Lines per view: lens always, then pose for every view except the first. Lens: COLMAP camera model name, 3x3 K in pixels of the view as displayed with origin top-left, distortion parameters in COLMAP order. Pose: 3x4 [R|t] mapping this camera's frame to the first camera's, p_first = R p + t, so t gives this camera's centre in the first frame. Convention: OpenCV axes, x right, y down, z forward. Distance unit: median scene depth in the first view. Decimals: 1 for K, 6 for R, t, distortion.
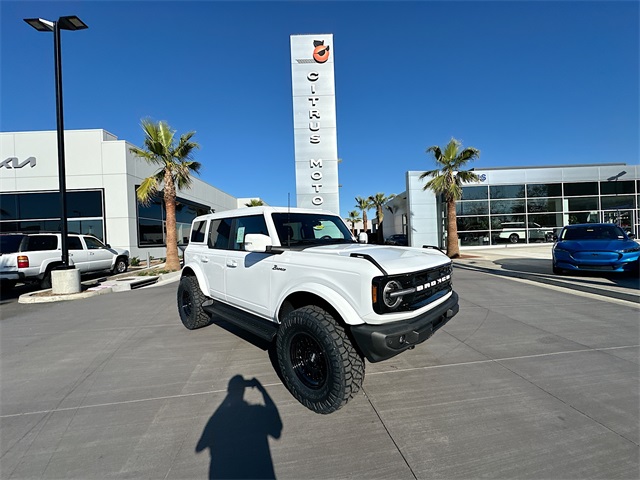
lens RADIAL K [[262.4, 0, 317.4], [0, 262.4, 241.6], [0, 0, 1]] dist [-0.001431, -0.000014]
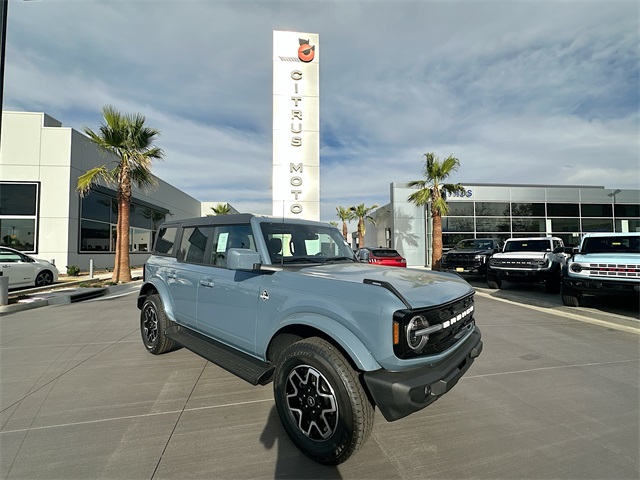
lens RADIAL K [[298.9, 0, 319.5], [0, 298.9, 238.7], [0, 0, 1]] dist [-0.002202, -0.001671]
pose [[0.994403, 0.038916, 0.098221, -0.016293], [-0.033094, 0.997636, -0.060229, 0.007122], [-0.100332, 0.056641, 0.993340, -0.024778]]
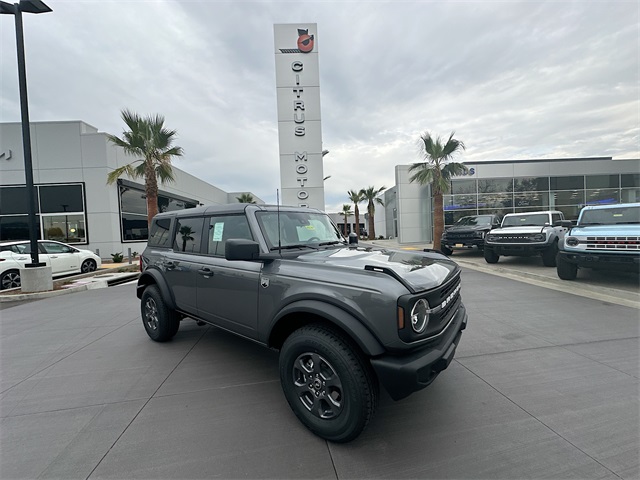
lens RADIAL K [[262.4, 0, 322.0], [0, 262.4, 241.0], [0, 0, 1]] dist [-0.001431, -0.000014]
pose [[0.999643, -0.004021, 0.026413, 0.046082], [0.003412, 0.999728, 0.023061, -0.004952], [-0.026499, -0.022962, 0.999385, 0.009111]]
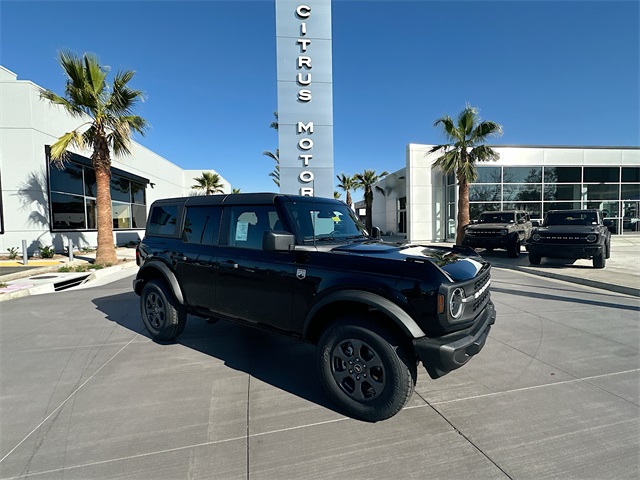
lens RADIAL K [[330.0, 0, 315.0], [0, 330.0, 239.4], [0, 0, 1]] dist [0.009703, -0.005162]
pose [[0.993396, 0.017248, 0.113436, -0.080595], [-0.020726, 0.999348, 0.029557, -0.000473], [-0.112852, -0.031713, 0.993106, 0.019683]]
